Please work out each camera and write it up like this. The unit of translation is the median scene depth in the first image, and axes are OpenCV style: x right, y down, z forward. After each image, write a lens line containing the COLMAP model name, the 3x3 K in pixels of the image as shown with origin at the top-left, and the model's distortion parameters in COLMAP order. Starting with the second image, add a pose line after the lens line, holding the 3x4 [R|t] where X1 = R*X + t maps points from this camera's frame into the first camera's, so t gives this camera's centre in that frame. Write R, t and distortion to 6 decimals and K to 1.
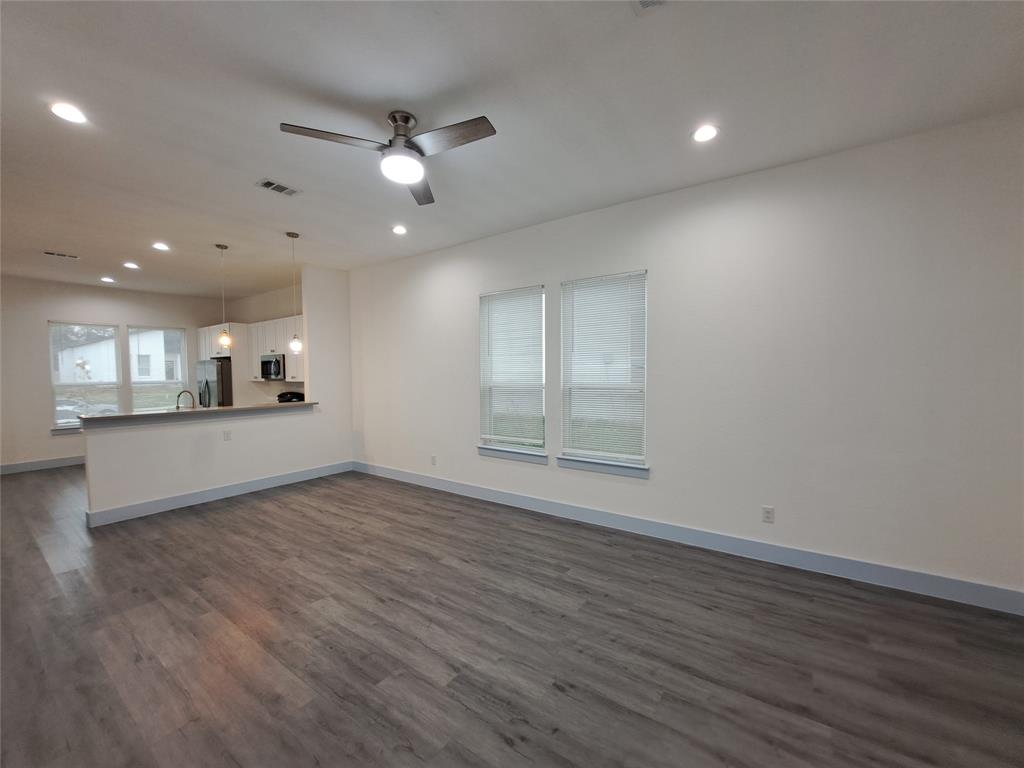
lens RADIAL K [[407.9, 0, 520.8], [0, 407.9, 393.2], [0, 0, 1]] dist [-0.020310, 0.000064]
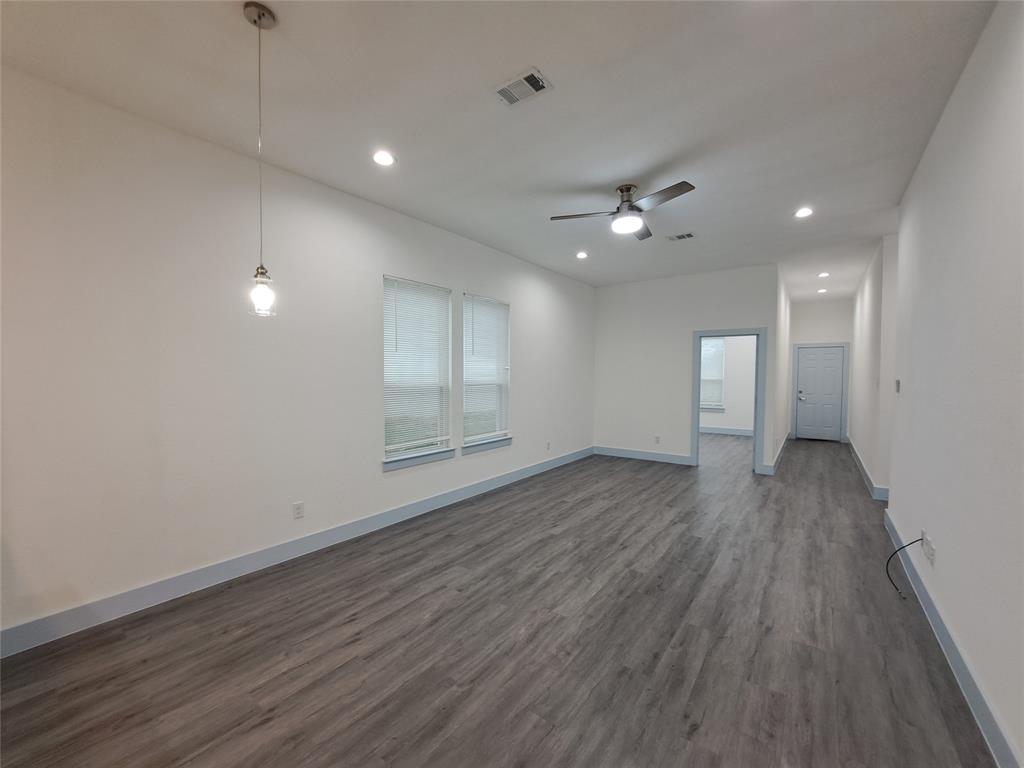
lens RADIAL K [[407.9, 0, 520.8], [0, 407.9, 393.2], [0, 0, 1]] dist [-0.020310, 0.000064]
pose [[0.030516, -0.038574, 0.998790, -1.110016], [0.051300, 0.997999, 0.036977, -0.026327], [-0.998217, 0.050109, 0.032434, 0.867146]]
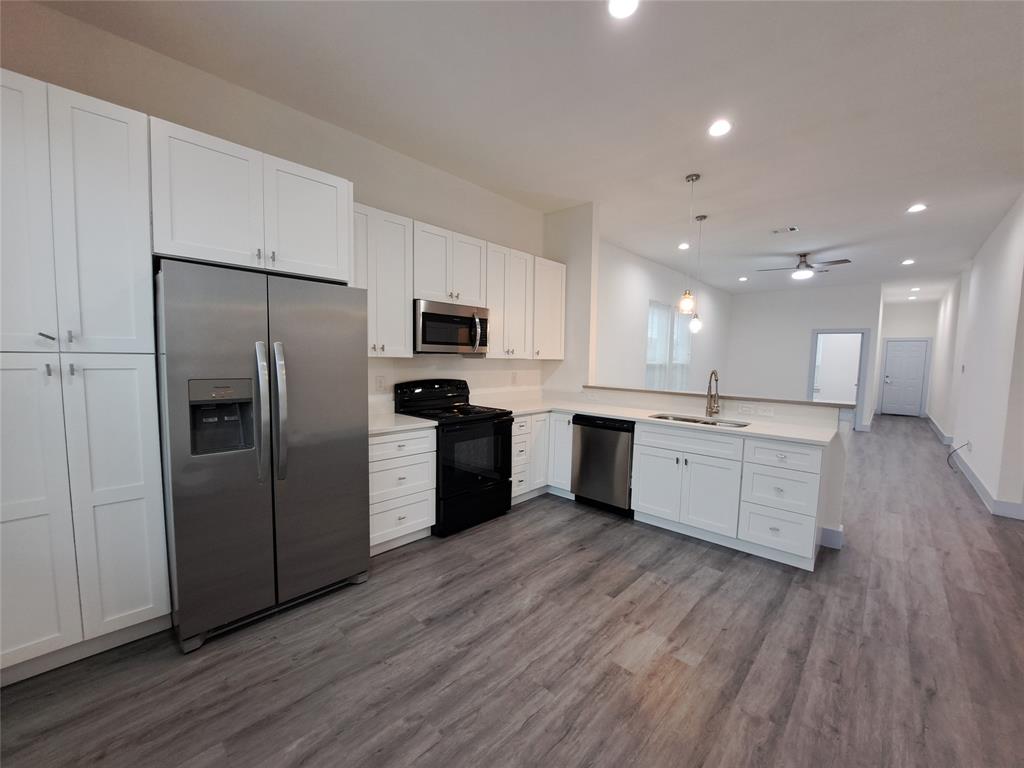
lens RADIAL K [[407.9, 0, 520.8], [0, 407.9, 393.2], [0, 0, 1]] dist [-0.020310, 0.000064]
pose [[0.142196, -0.077269, 0.986818, -1.952288], [0.029421, 0.996838, 0.073814, -0.036894], [-0.989401, 0.018537, 0.144019, 1.519220]]
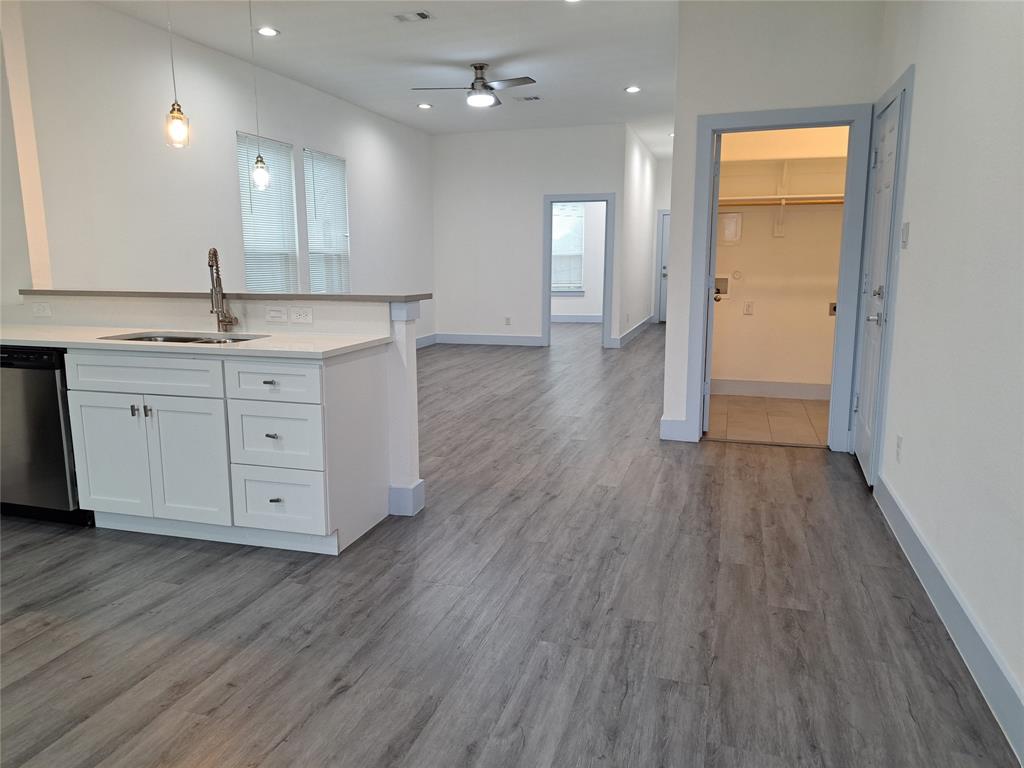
lens RADIAL K [[729.0, 0, 497.2], [0, 729.0, 384.1], [0, 0, 1]] dist [0.086695, -0.086574]
pose [[-0.282373, -0.155376, 0.946638, -2.017823], [0.054279, 0.982628, 0.177474, 0.011347], [-0.957768, 0.101496, -0.269033, 1.159675]]
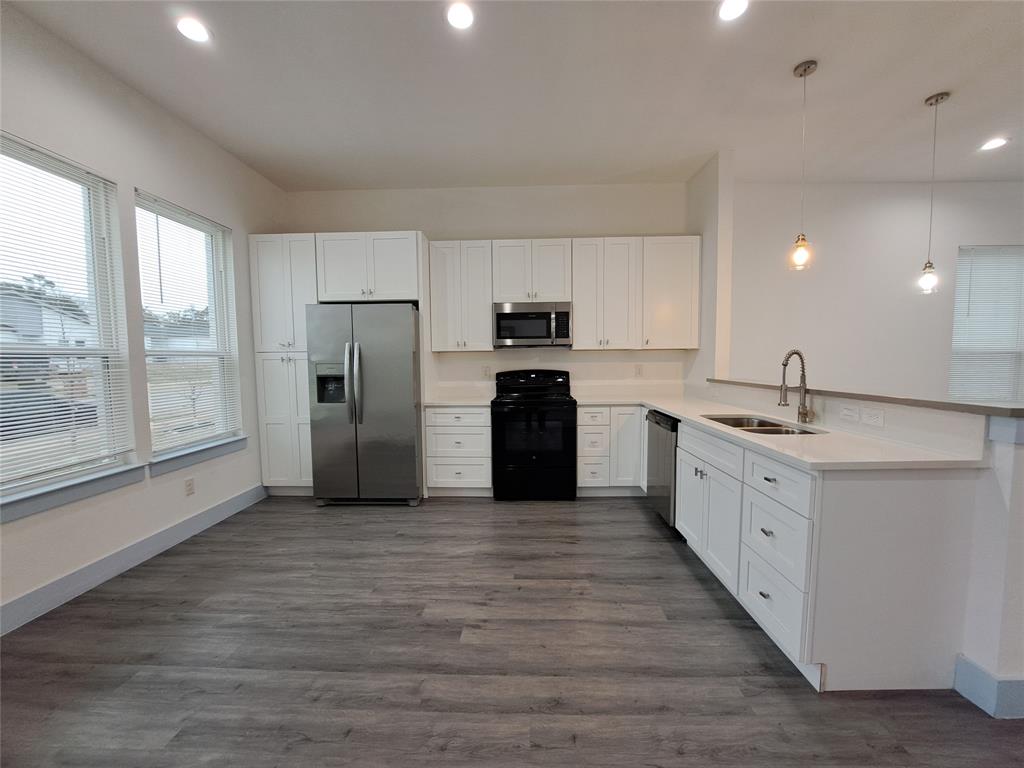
lens RADIAL K [[407.9, 0, 520.8], [0, 407.9, 393.2], [0, 0, 1]] dist [-0.020310, 0.000064]
pose [[0.840034, -0.044866, 0.540675, -1.667012], [0.032068, 0.998938, 0.033070, 0.019485], [-0.541585, -0.010441, 0.840581, 0.962806]]
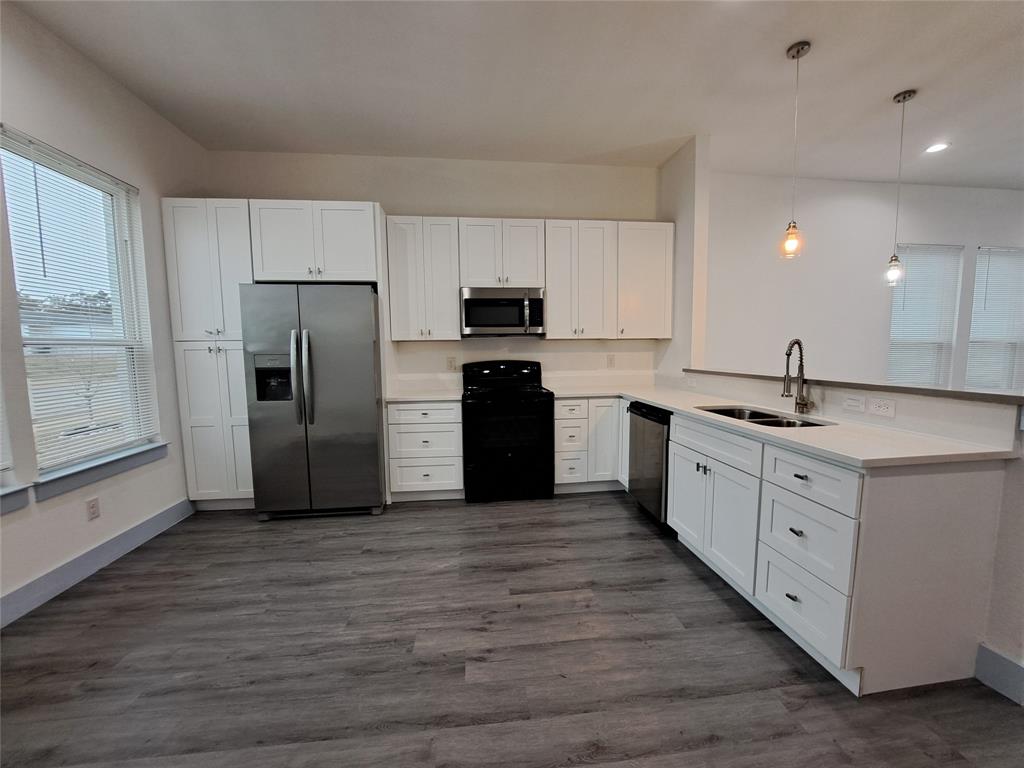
lens RADIAL K [[407.9, 0, 520.8], [0, 407.9, 393.2], [0, 0, 1]] dist [-0.020310, 0.000064]
pose [[0.751186, -0.070270, 0.656339, -1.686393], [0.039261, 0.997313, 0.061842, 0.014472], [-0.658922, -0.020686, 0.751927, 1.063158]]
